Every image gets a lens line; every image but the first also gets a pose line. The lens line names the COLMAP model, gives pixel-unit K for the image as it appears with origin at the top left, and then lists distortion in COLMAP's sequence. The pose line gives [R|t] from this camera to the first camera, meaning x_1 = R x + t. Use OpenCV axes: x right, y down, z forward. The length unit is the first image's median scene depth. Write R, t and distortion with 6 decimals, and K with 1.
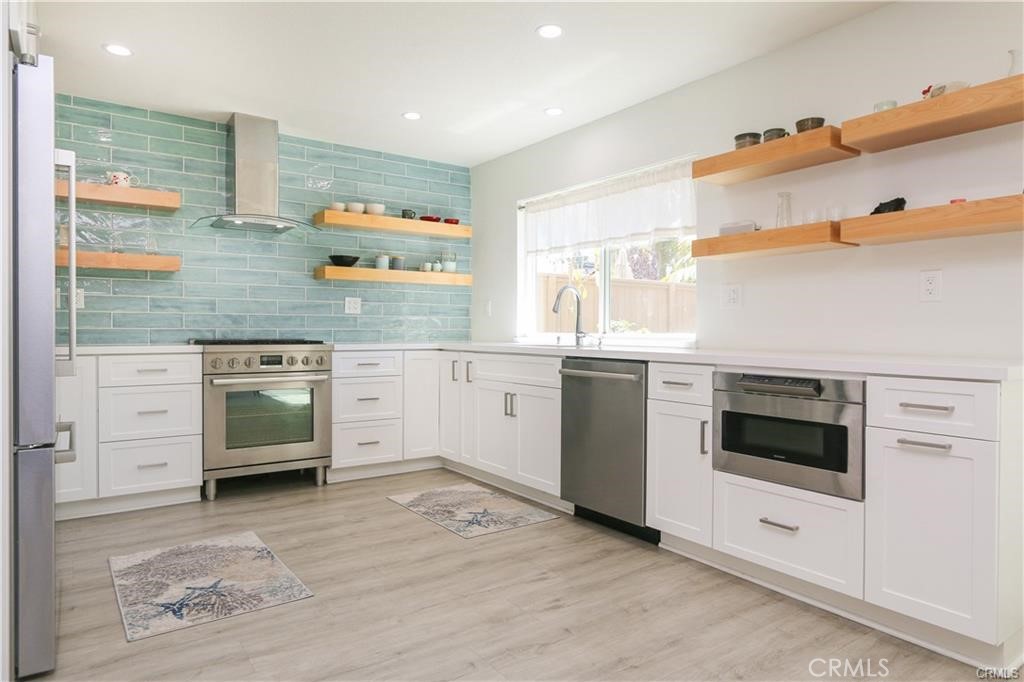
lens RADIAL K [[640.2, 0, 511.7], [0, 640.2, 338.8], [0, 0, 1]] dist [-0.011146, 0.009605]
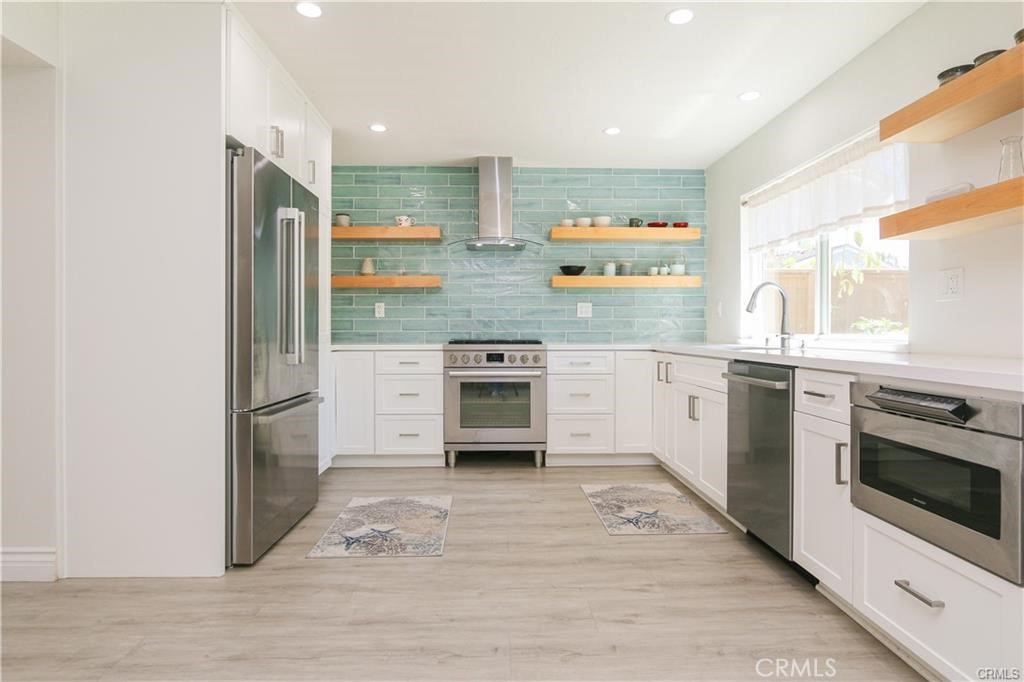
lens RADIAL K [[574.0, 0, 505.2], [0, 574.0, 336.2], [0, 0, 1]] dist [-0.009514, 0.001616]
pose [[0.825470, -0.000245, -0.564446, 0.261340], [-0.003875, 0.999974, -0.006101, 0.000529], [0.564433, 0.007224, 0.825447, 0.124407]]
